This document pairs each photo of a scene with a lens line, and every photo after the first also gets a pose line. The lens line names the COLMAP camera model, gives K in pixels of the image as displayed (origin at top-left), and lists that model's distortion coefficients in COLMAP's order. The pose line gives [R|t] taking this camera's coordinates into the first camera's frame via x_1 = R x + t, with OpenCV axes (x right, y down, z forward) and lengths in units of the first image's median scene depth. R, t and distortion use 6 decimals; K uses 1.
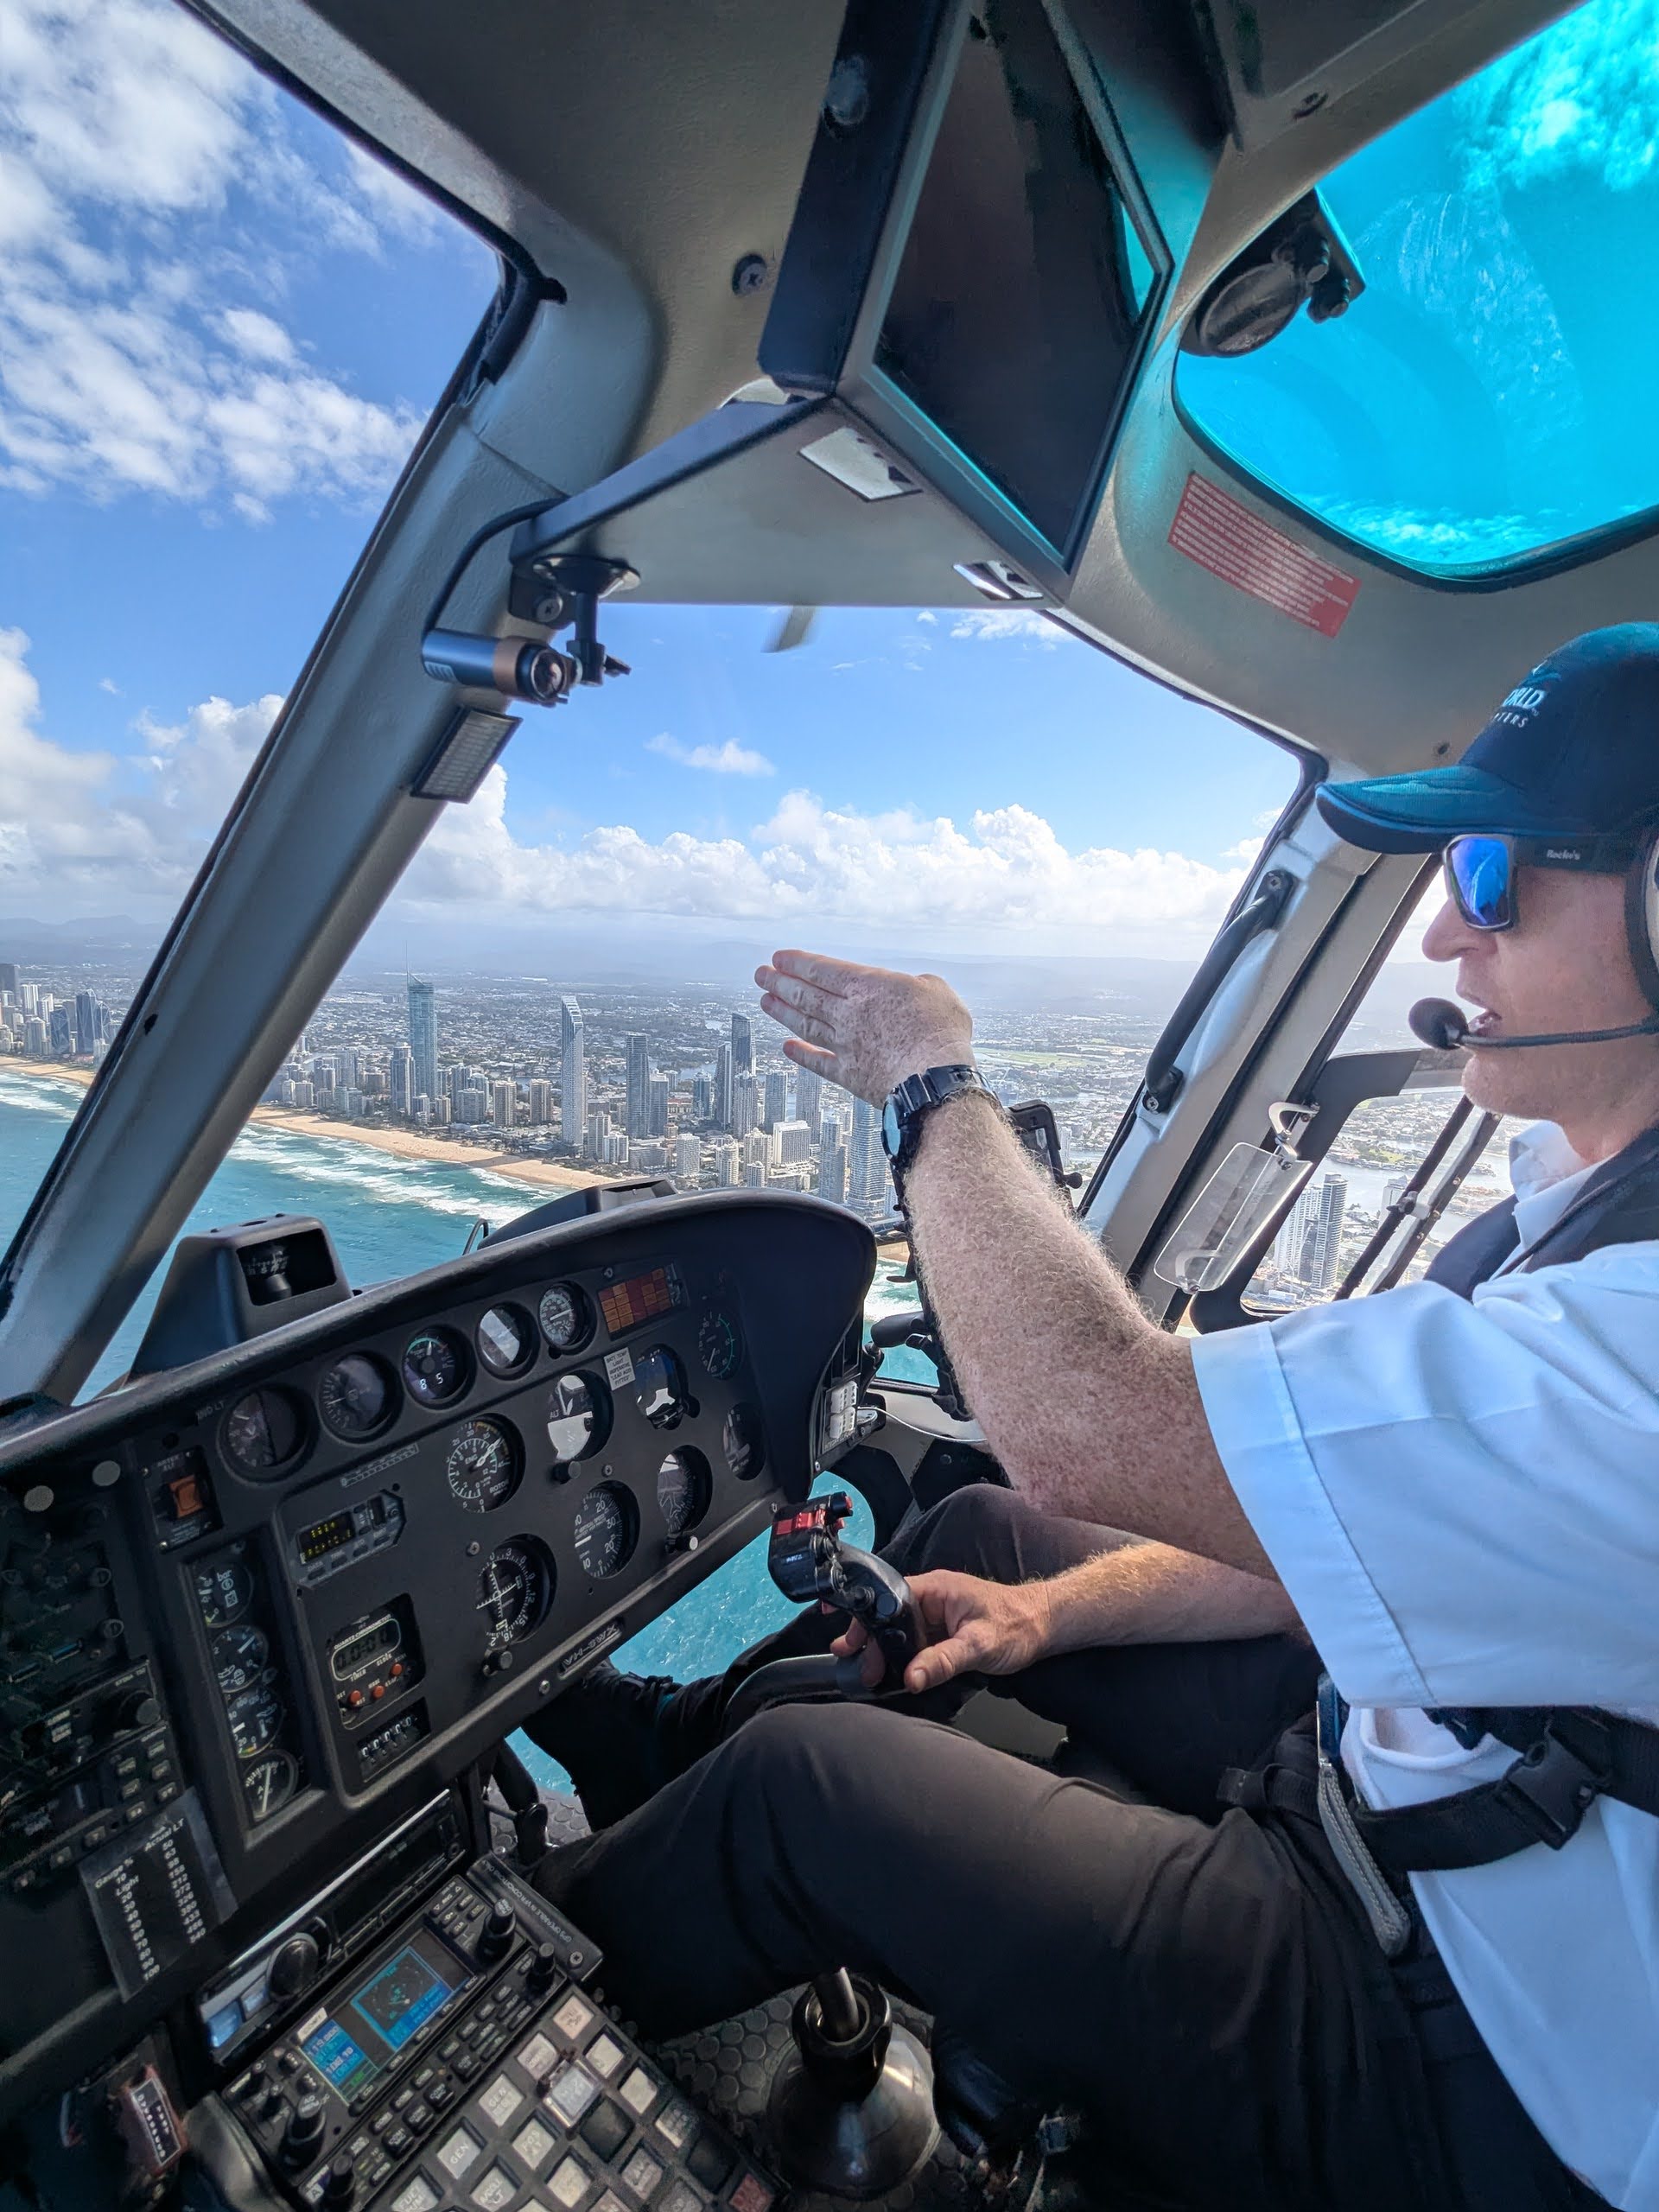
lens RADIAL K [[1026.9, 0, 825.6], [0, 1026.9, 1122.6], [0, 0, 1]] dist [-0.008182, 0.004903]
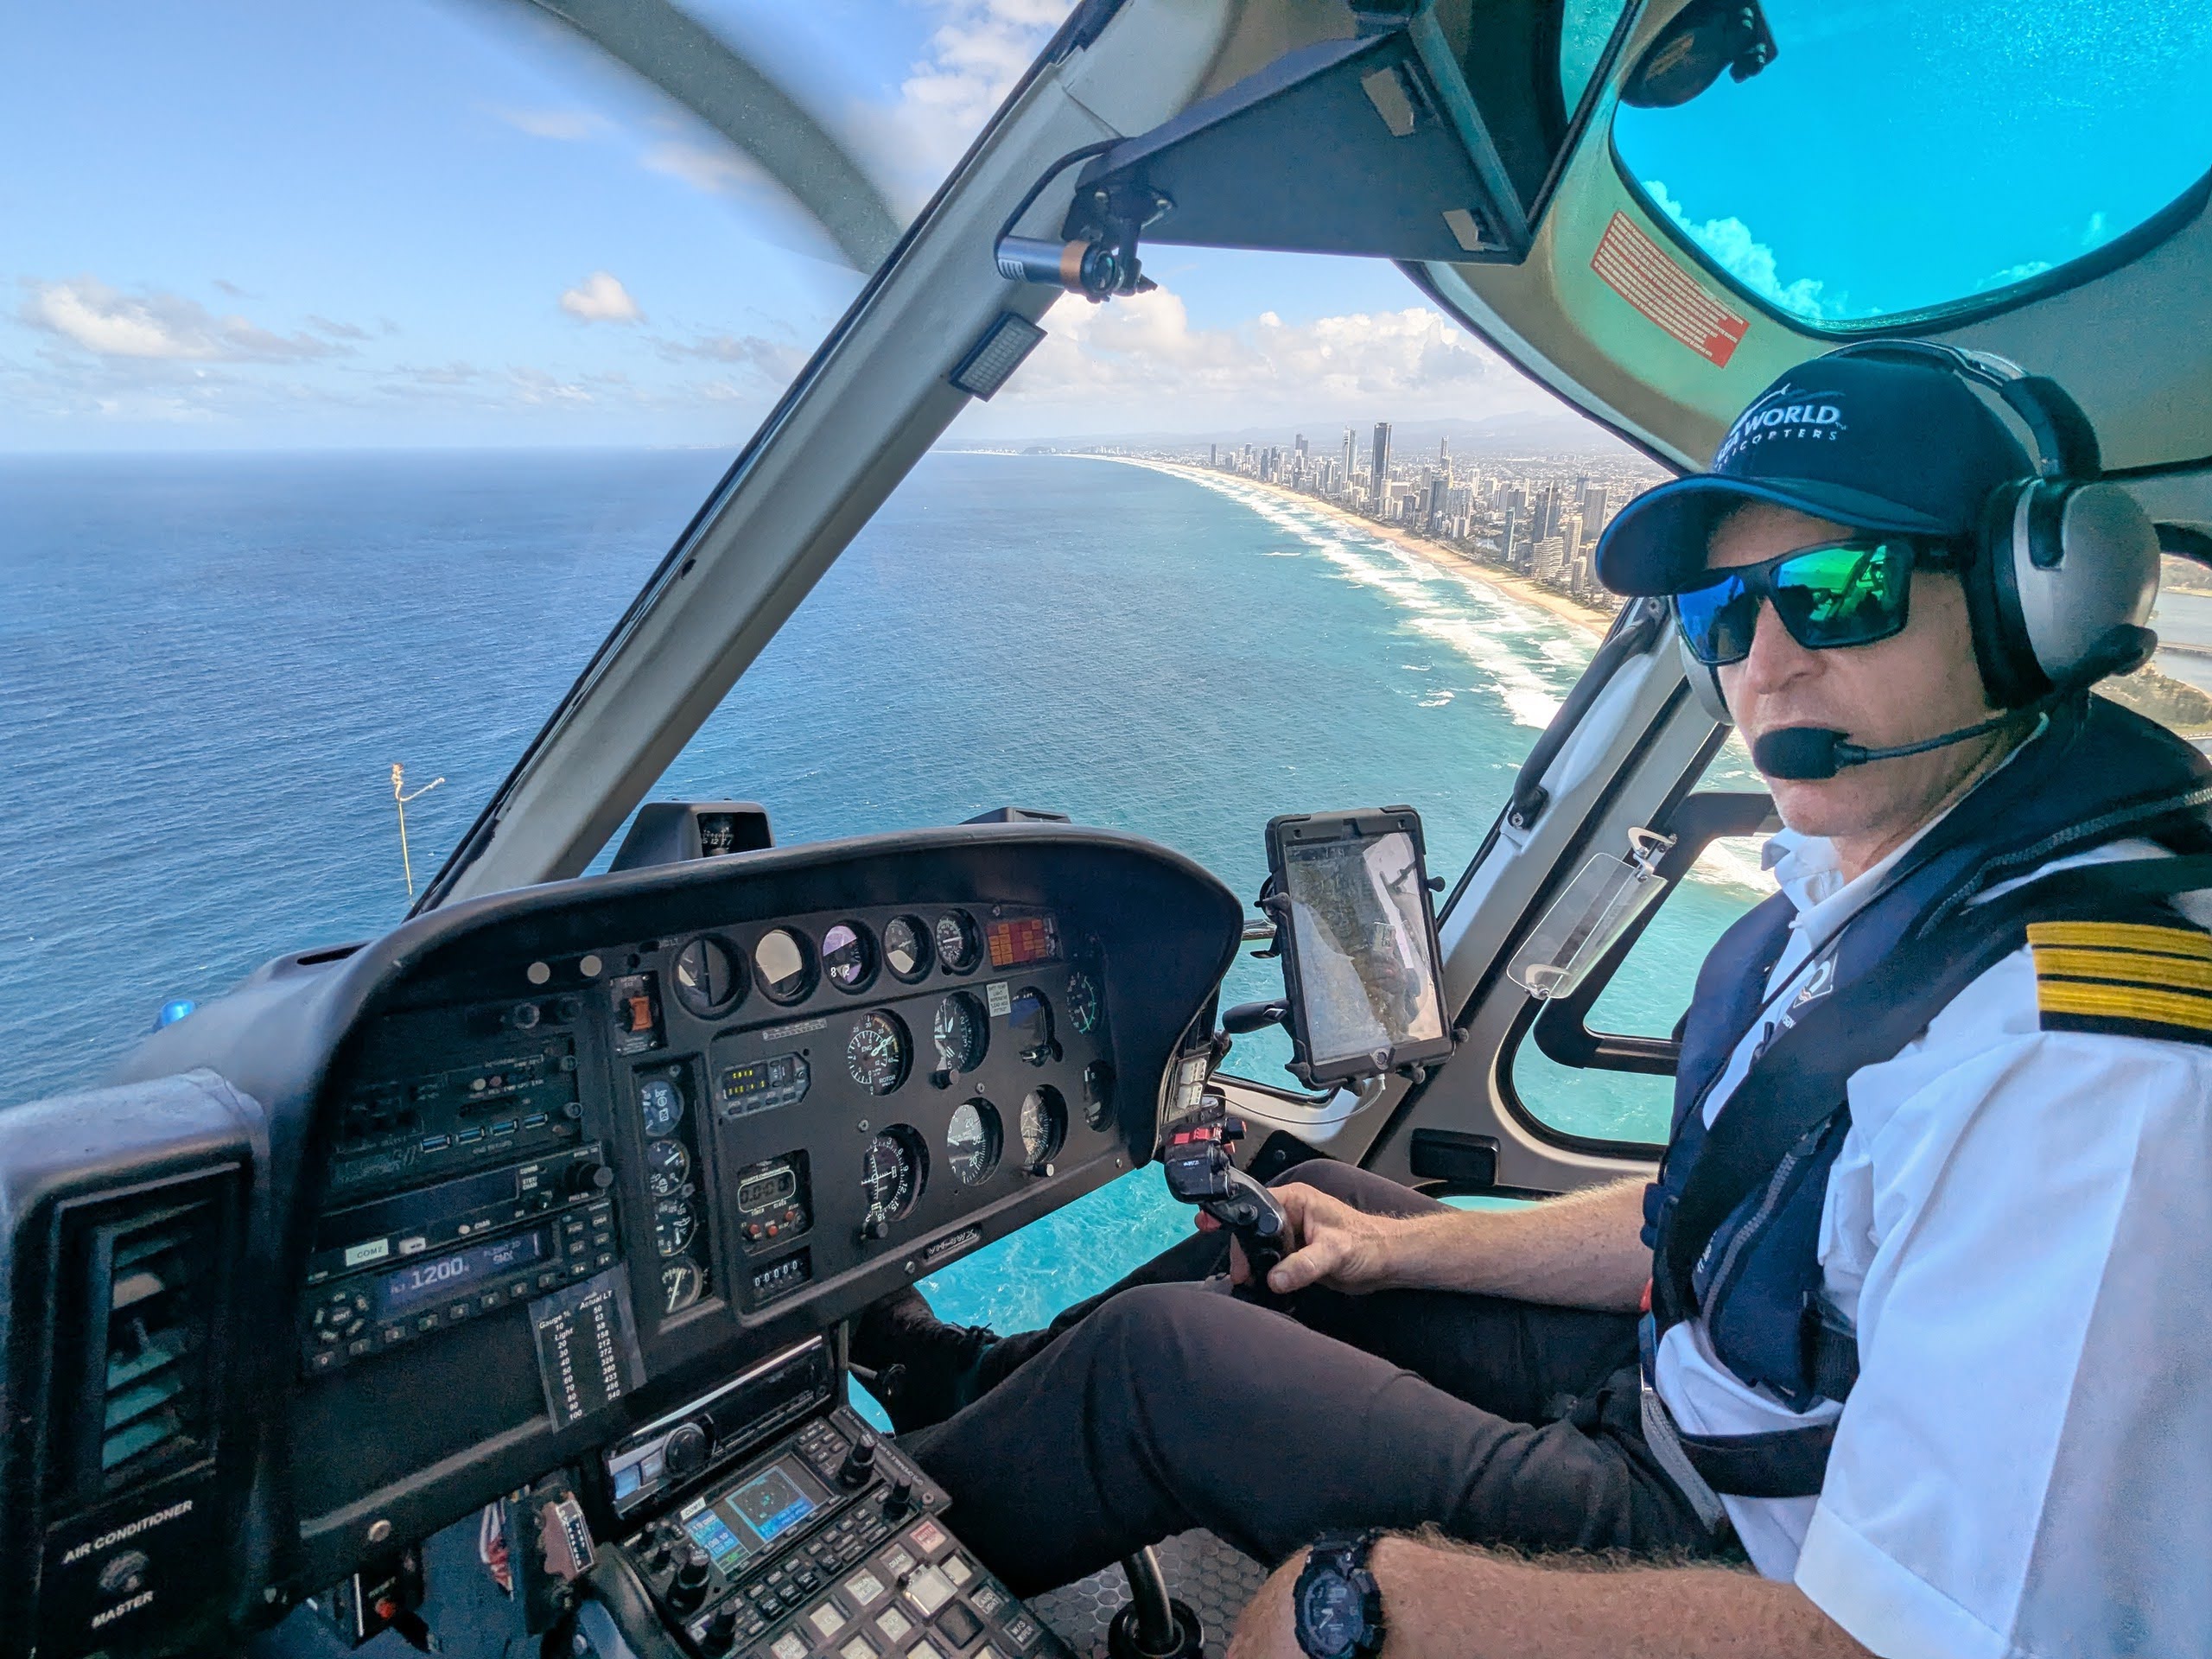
lens RADIAL K [[1026.9, 0, 1118.2], [0, 1026.9, 831.6], [0, 0, 1]] dist [-0.008182, 0.004903]
pose [[0.994055, 0.101533, -0.039328, -0.077321], [-0.103684, 0.992964, -0.057200, 0.169105], [0.033243, 0.060938, 0.997588, -0.107917]]
